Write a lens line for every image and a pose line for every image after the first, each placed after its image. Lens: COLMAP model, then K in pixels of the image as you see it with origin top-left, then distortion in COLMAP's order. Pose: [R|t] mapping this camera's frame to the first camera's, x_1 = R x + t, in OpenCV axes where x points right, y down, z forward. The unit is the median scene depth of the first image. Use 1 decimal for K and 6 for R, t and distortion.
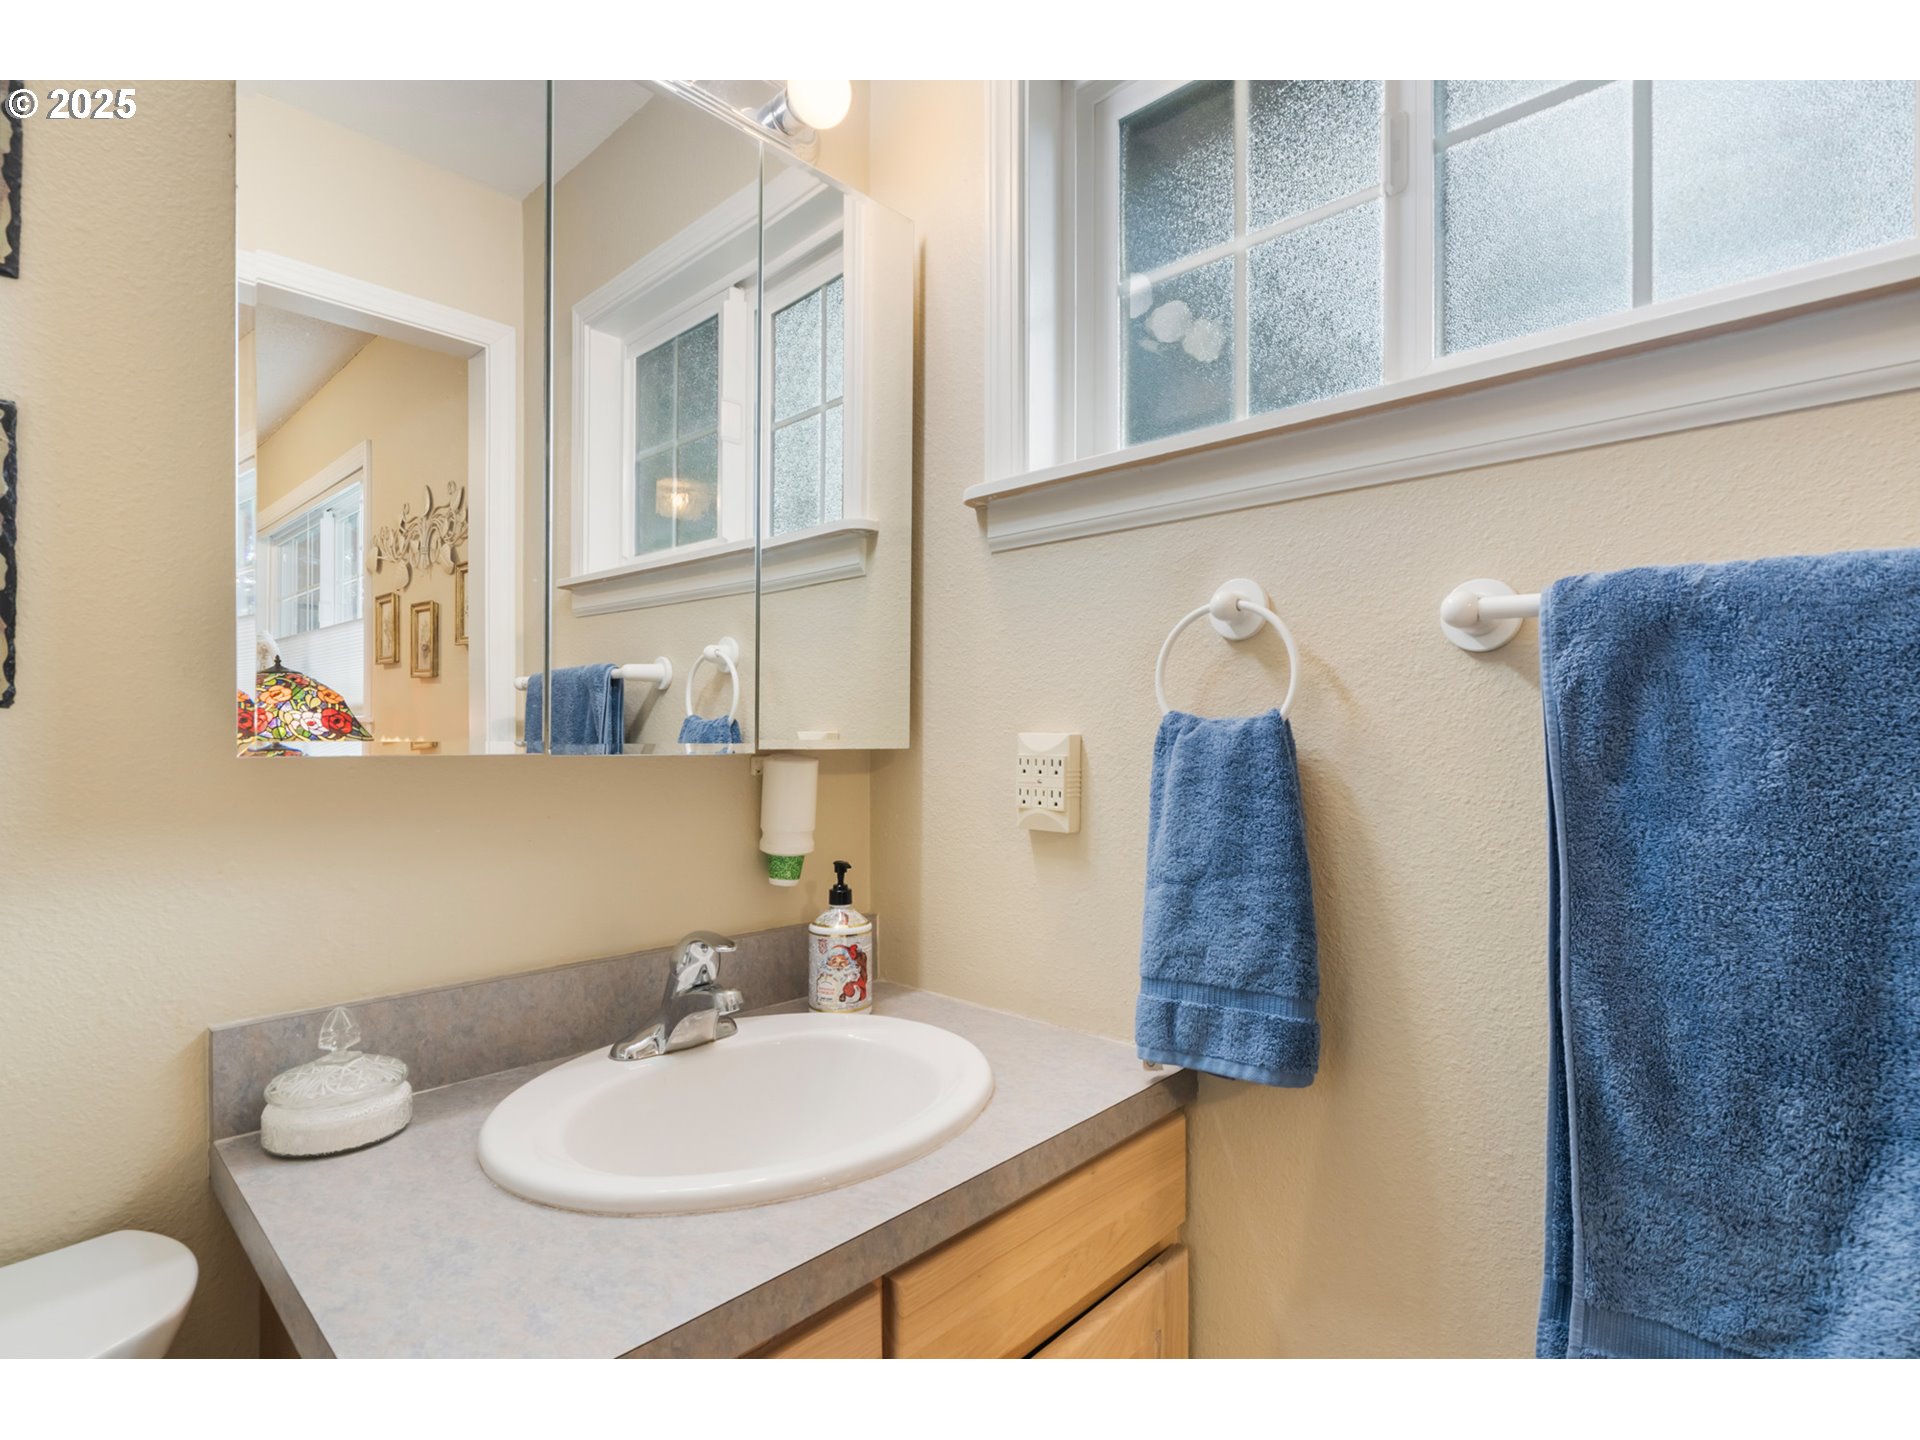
lens RADIAL K [[937.9, 0, 964.4], [0, 937.9, 740.4], [0, 0, 1]] dist [-0.001527, -0.000325]
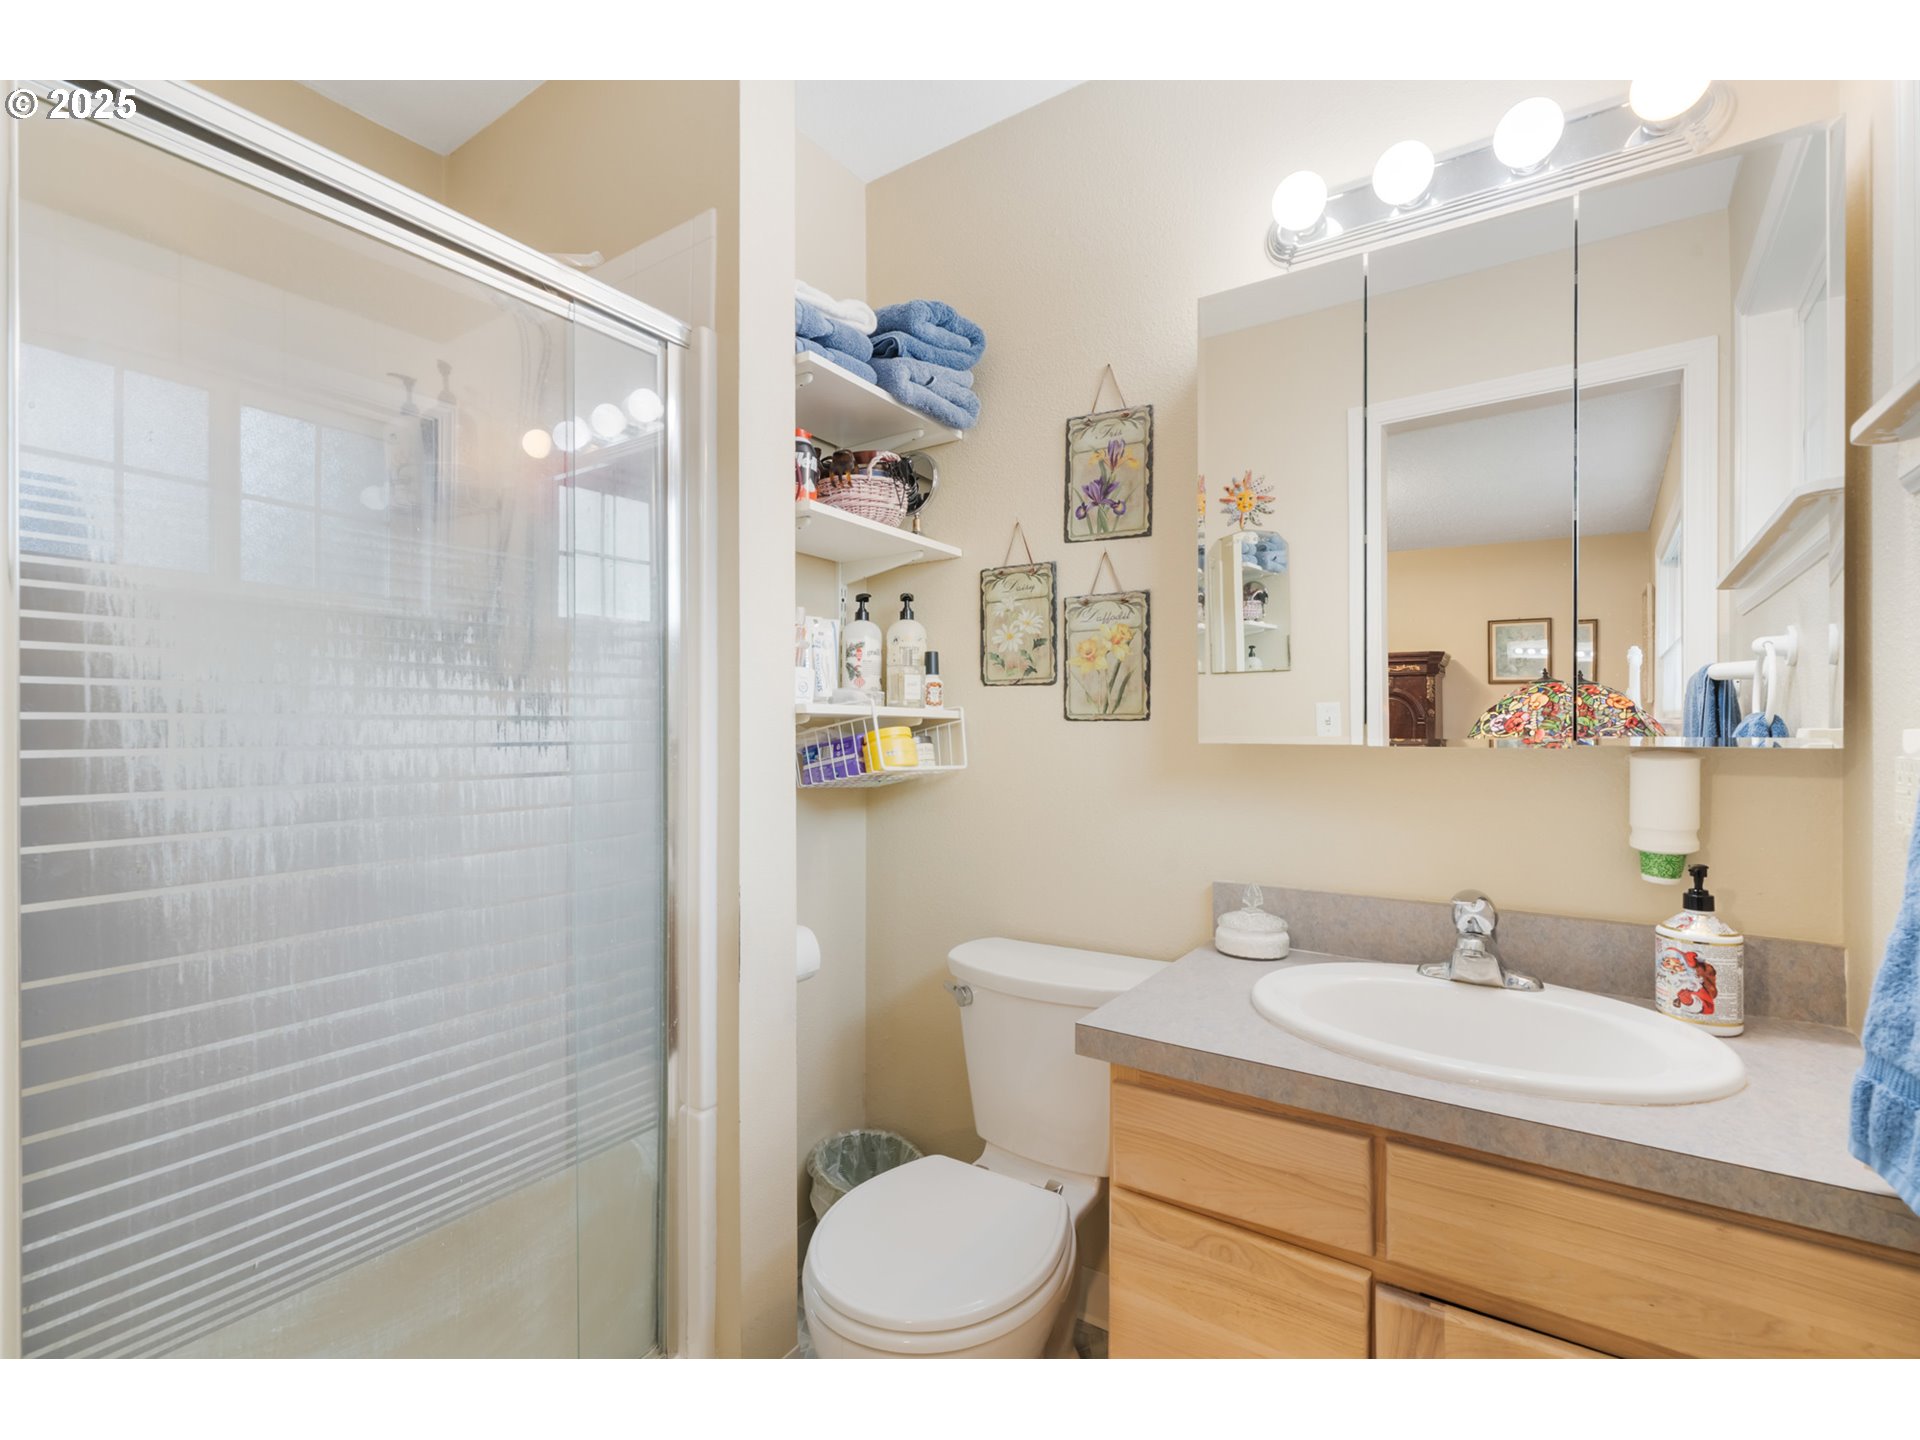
lens RADIAL K [[858.2, 0, 969.9], [0, 858.2, 739.2], [0, 0, 1]] dist [-0.000274, -0.000225]
pose [[0.163476, 0.006042, -0.986529, 0.624398], [-0.003486, 0.999979, 0.005546, -0.001205], [0.986541, 0.002533, 0.163494, 0.131145]]
